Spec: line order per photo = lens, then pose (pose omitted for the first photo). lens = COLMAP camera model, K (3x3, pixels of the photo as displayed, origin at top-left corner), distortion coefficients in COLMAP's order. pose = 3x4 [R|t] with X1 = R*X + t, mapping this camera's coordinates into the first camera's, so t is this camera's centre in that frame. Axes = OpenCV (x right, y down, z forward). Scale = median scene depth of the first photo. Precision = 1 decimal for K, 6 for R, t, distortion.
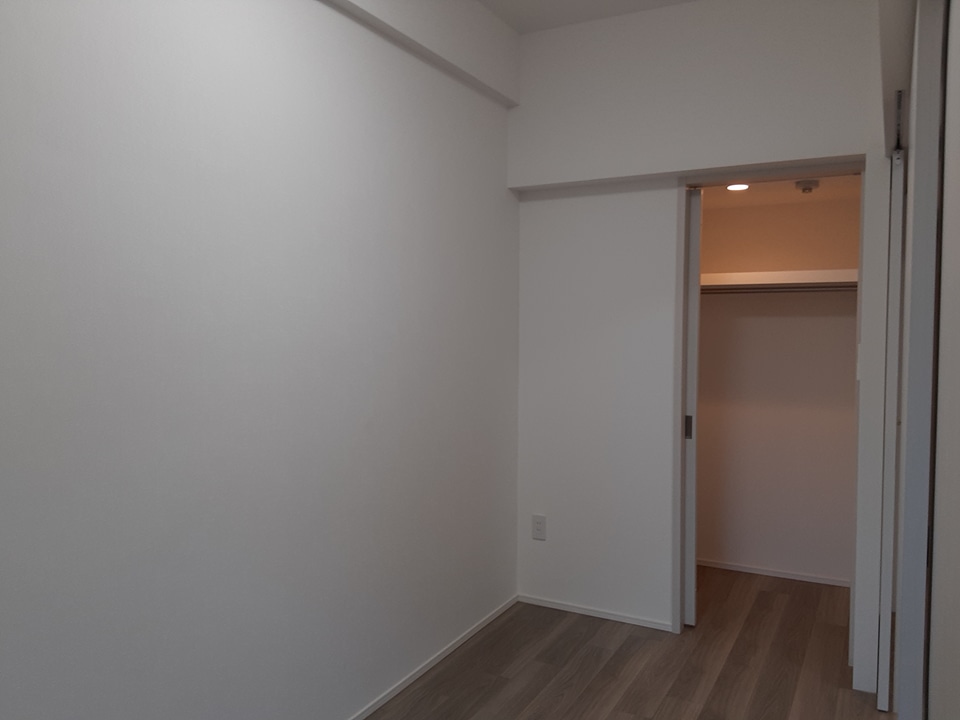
lens RADIAL K [[775.9, 0, 464.2], [0, 775.9, 343.6], [0, 0, 1]] dist [-0.001517, -0.010508]
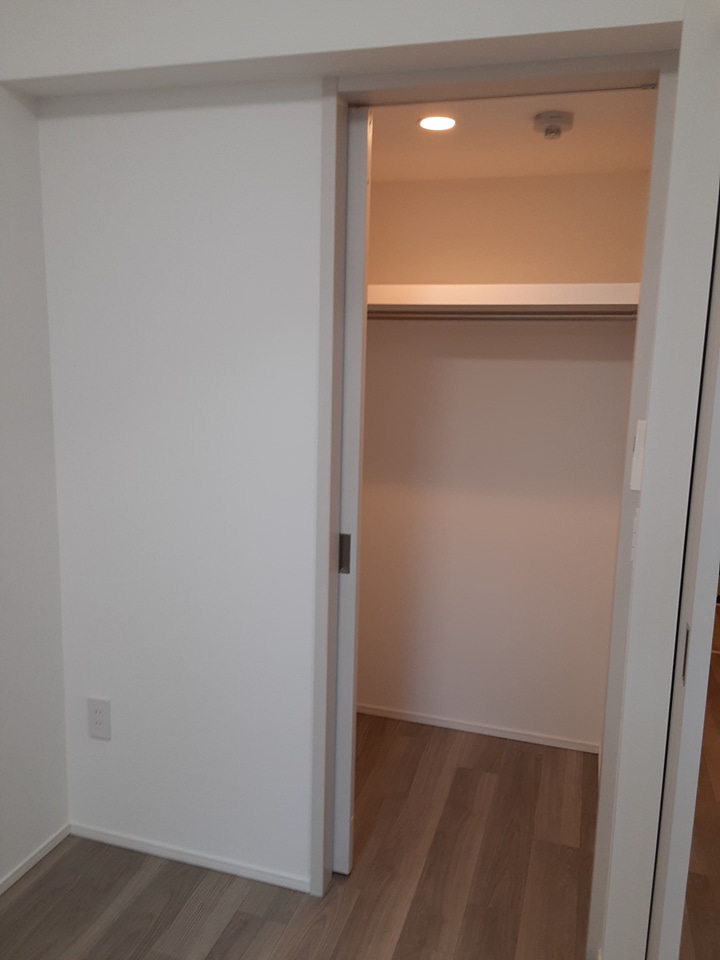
lens RADIAL K [[775.9, 0, 360.0], [0, 775.9, 480.0], [0, 0, 1]] dist [-0.001517, -0.010508]
pose [[0.977725, -0.009045, 0.209693, 0.180771], [-0.018093, 0.991720, 0.127136, -0.020678], [-0.209107, -0.128098, 0.969466, 0.446487]]
